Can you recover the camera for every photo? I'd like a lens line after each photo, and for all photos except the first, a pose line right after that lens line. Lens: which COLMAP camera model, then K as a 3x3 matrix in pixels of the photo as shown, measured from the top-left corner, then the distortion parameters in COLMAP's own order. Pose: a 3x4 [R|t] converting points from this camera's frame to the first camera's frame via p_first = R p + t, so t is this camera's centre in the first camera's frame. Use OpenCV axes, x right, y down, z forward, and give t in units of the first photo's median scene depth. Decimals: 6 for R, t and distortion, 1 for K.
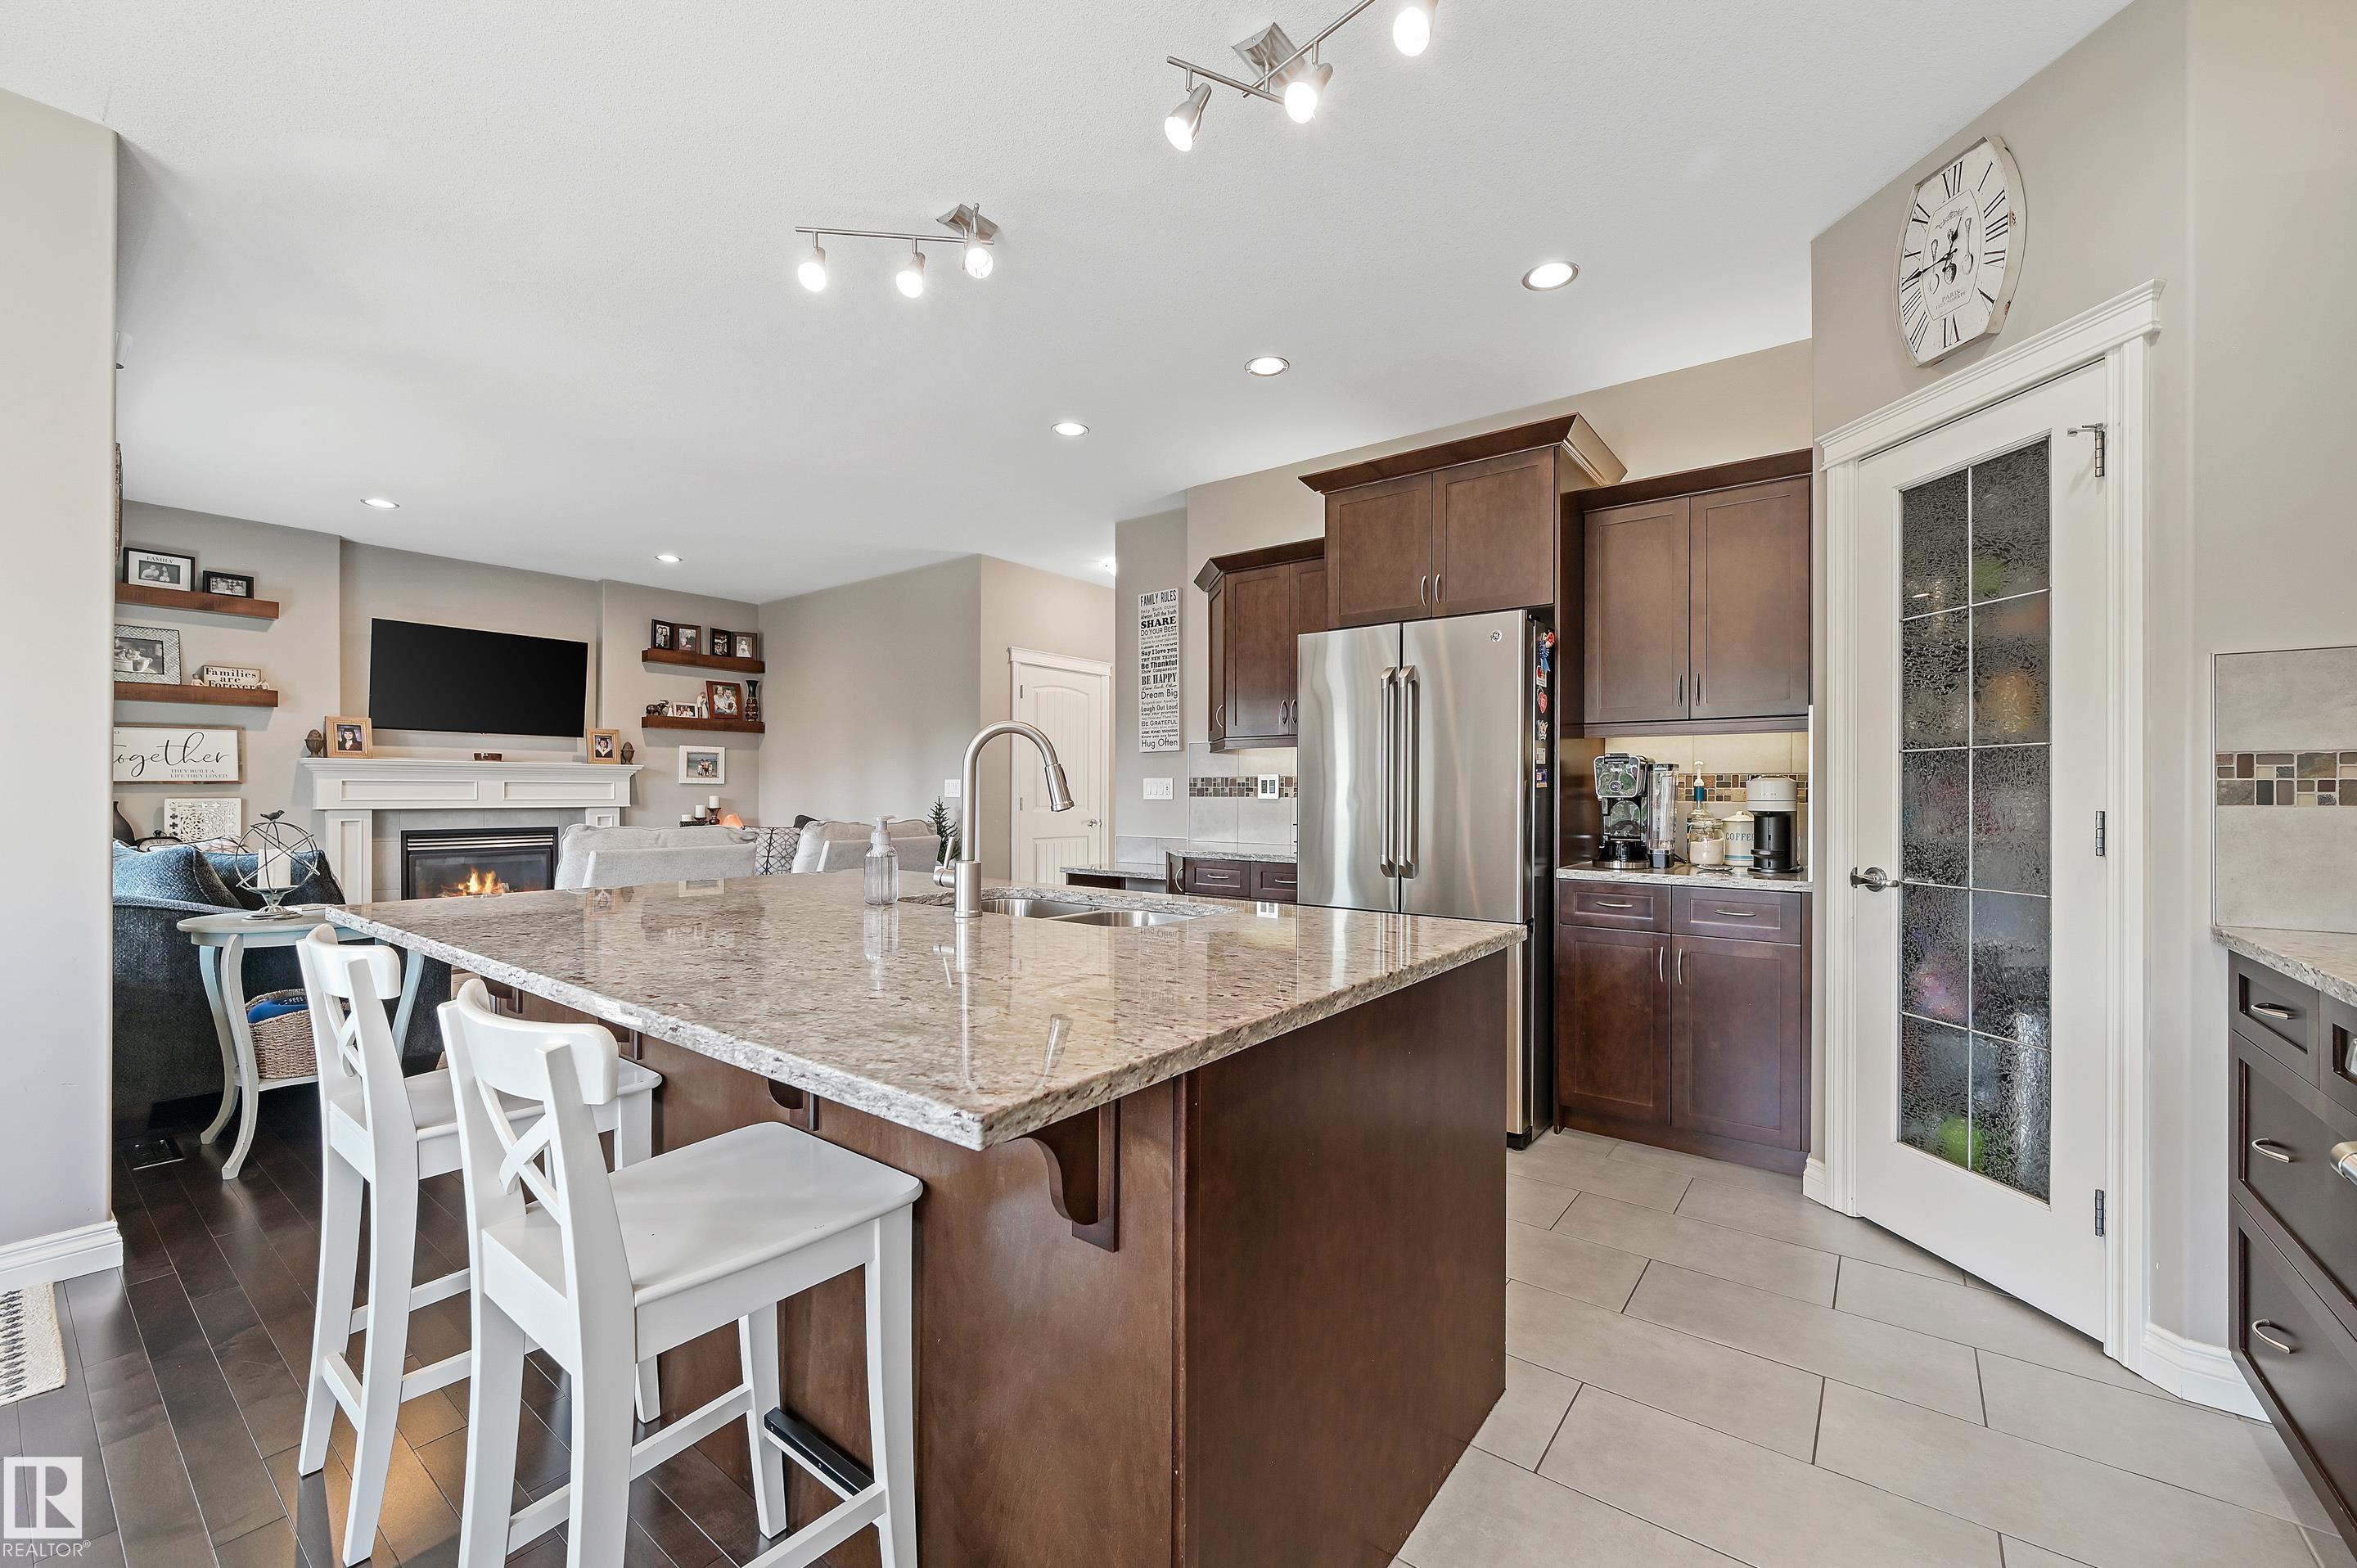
lens RADIAL K [[943.3, 0, 1180.7], [0, 943.3, 793.0], [0, 0, 1]] dist [-0.000925, 0.000370]
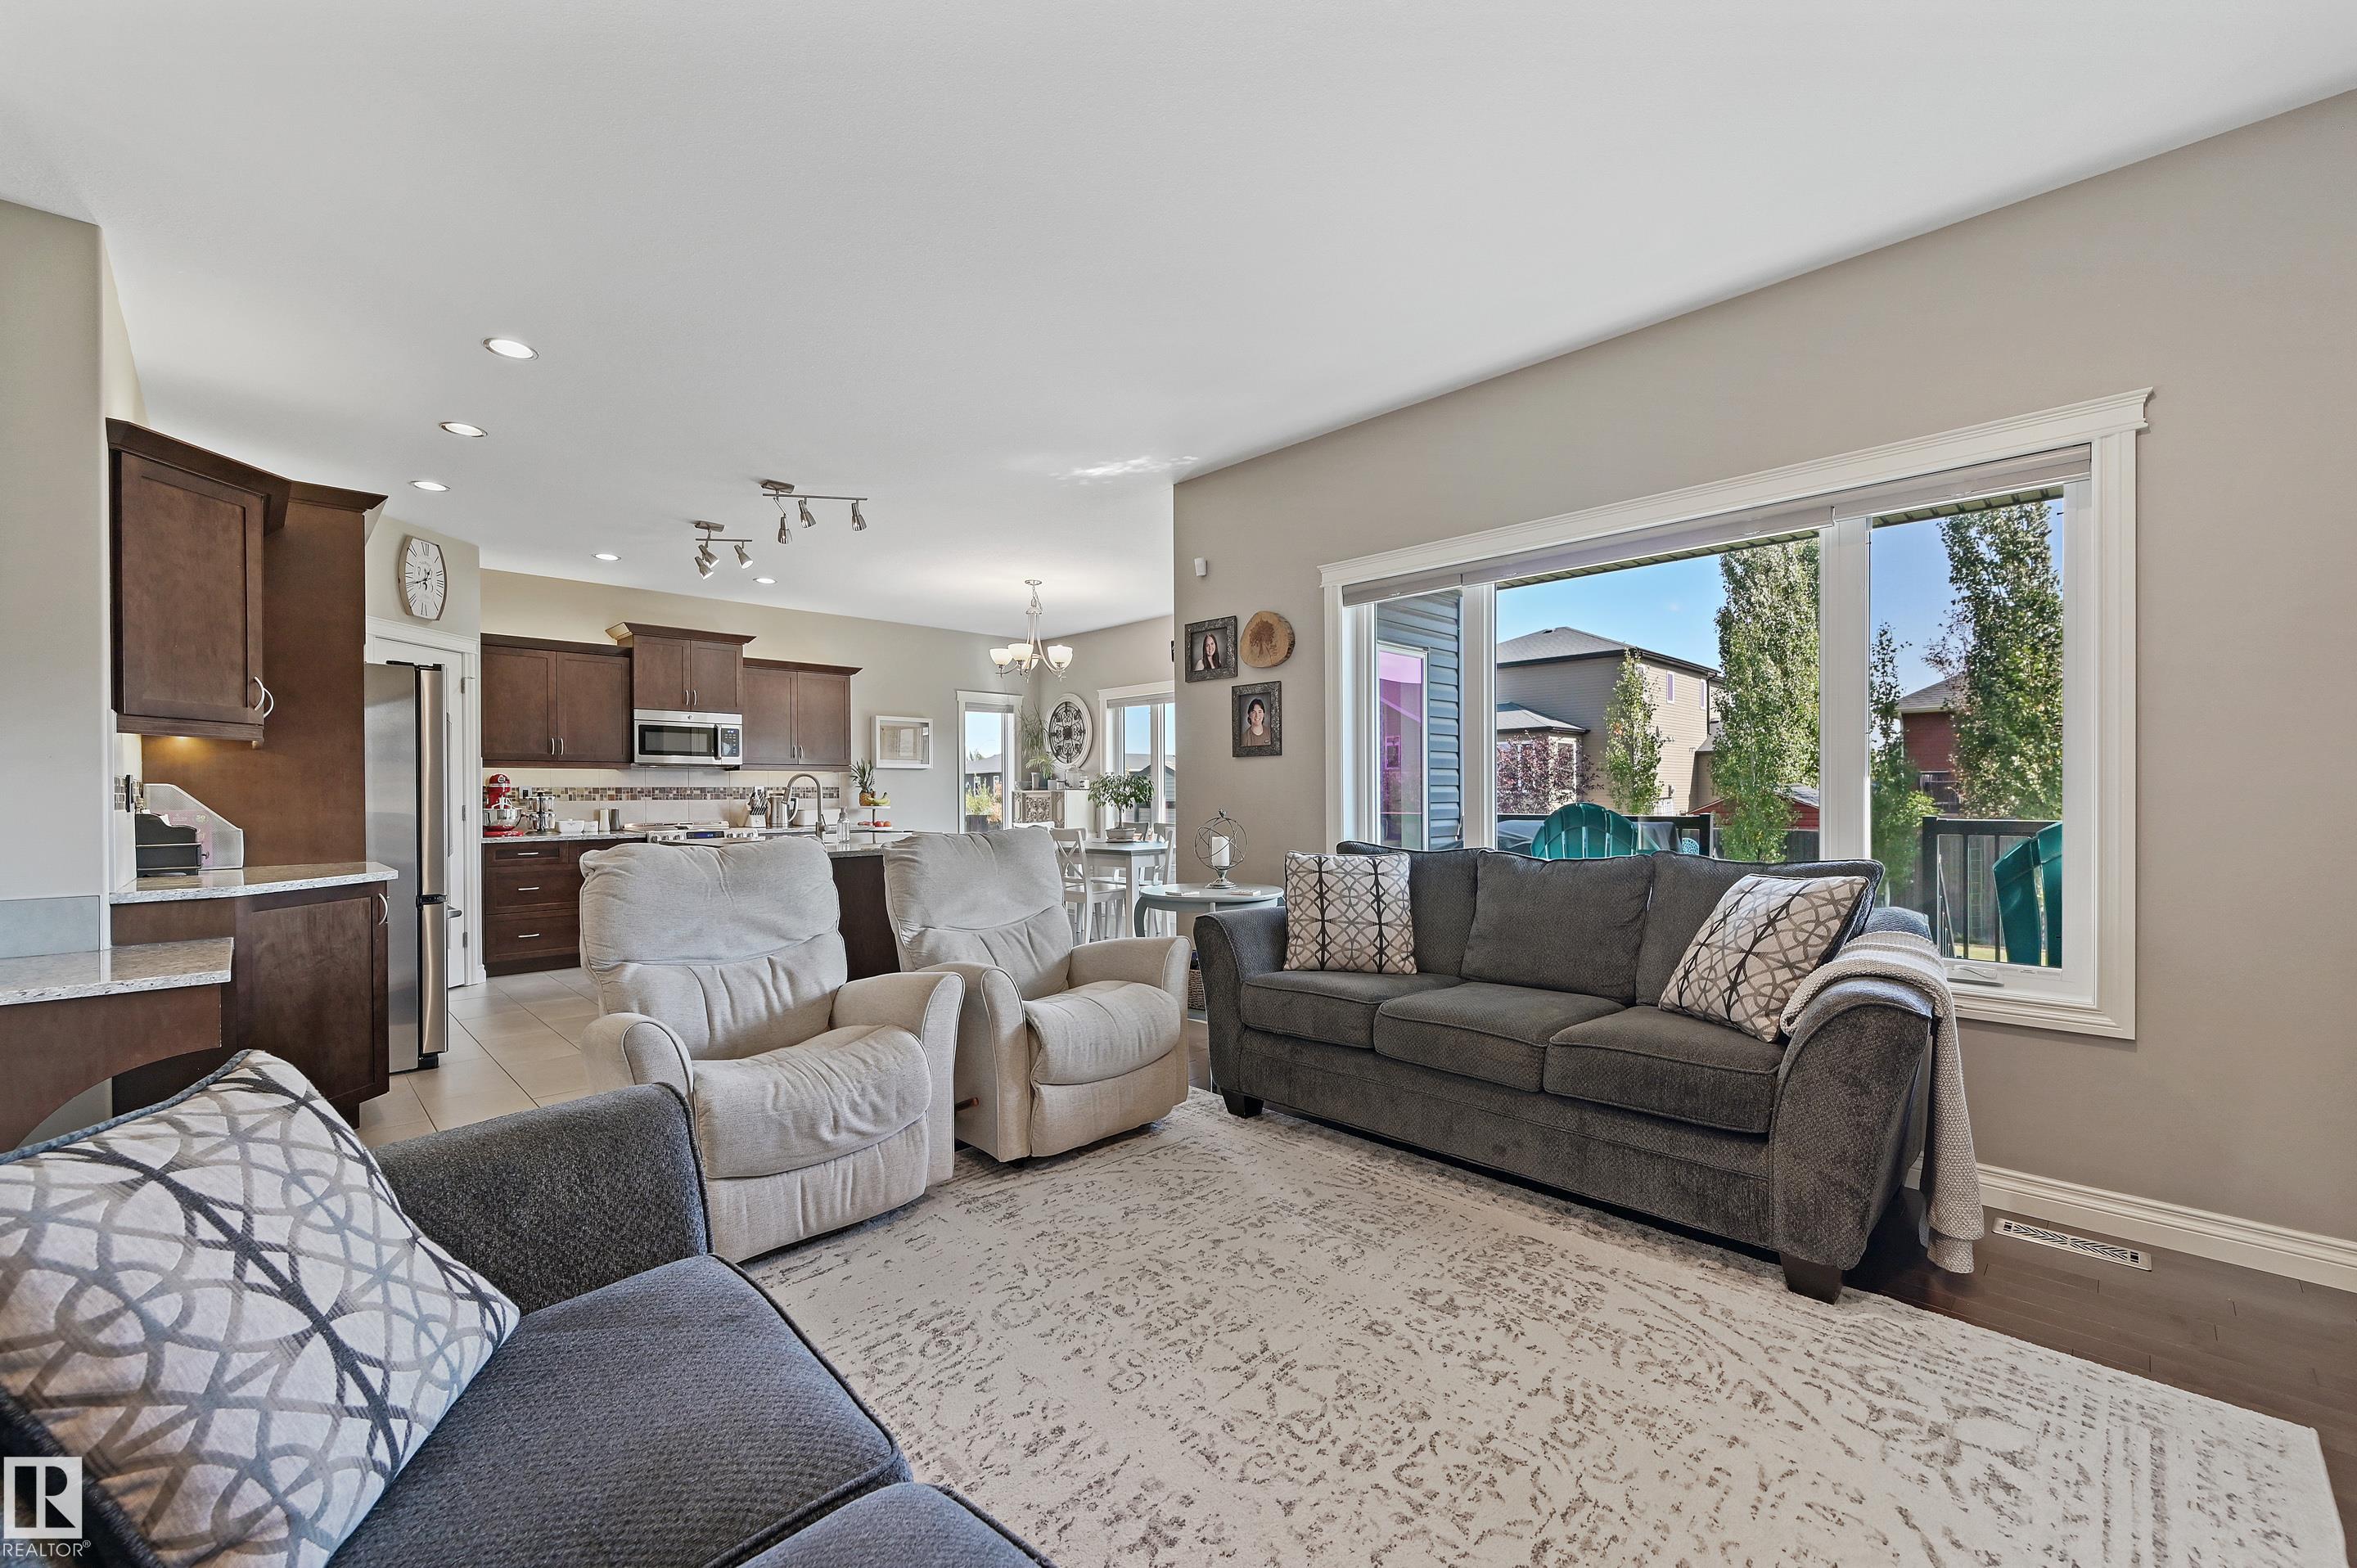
lens RADIAL K [[943.3, 0, 1180.2], [0, 943.3, 790.6], [0, 0, 1]] dist [-0.000925, 0.000370]
pose [[-0.990928, 0.005117, 0.134299, -0.877008], [0.004794, 0.999985, -0.002727, -0.004190], [-0.134311, -0.002058, -0.990937, 1.914458]]
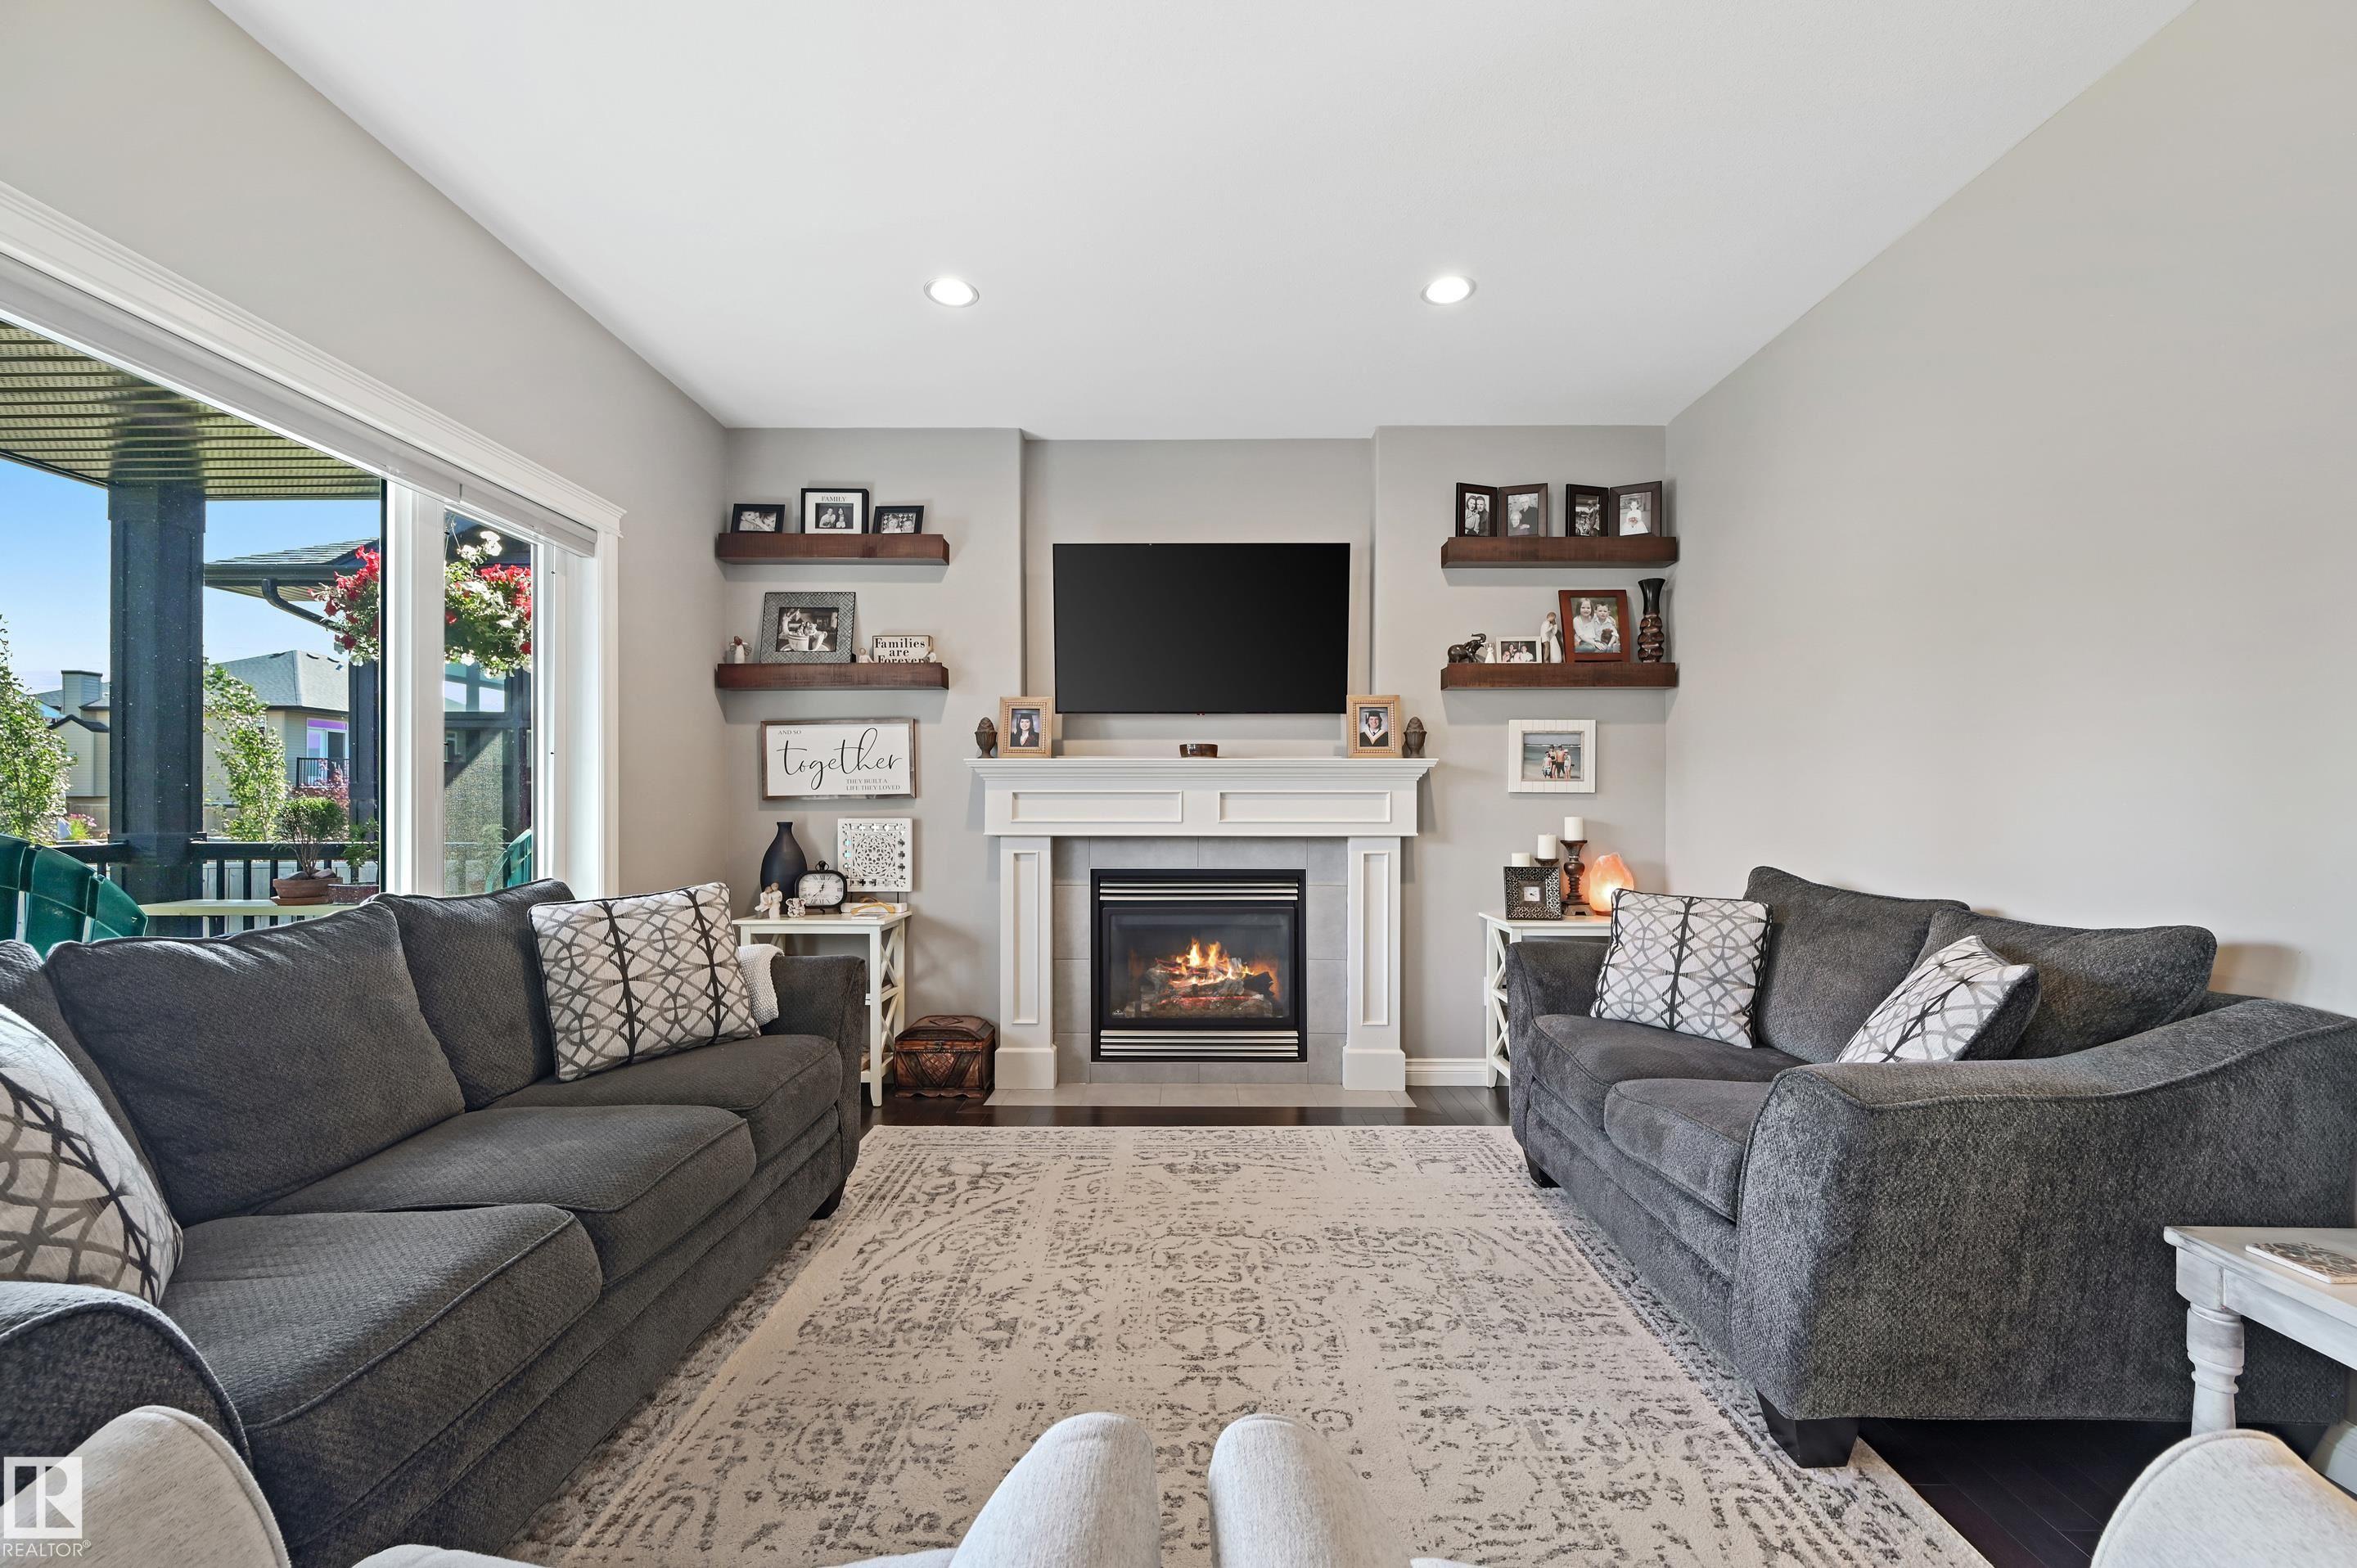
lens RADIAL K [[943.3, 0, 1185.0], [0, 943.3, 811.0], [0, 0, 1]] dist [-0.000925, 0.000370]
pose [[0.607619, 0.001567, -0.794227, -0.449021], [0.001008, 0.999996, 0.002744, -0.002331], [0.794228, -0.002468, 0.607614, 1.078006]]
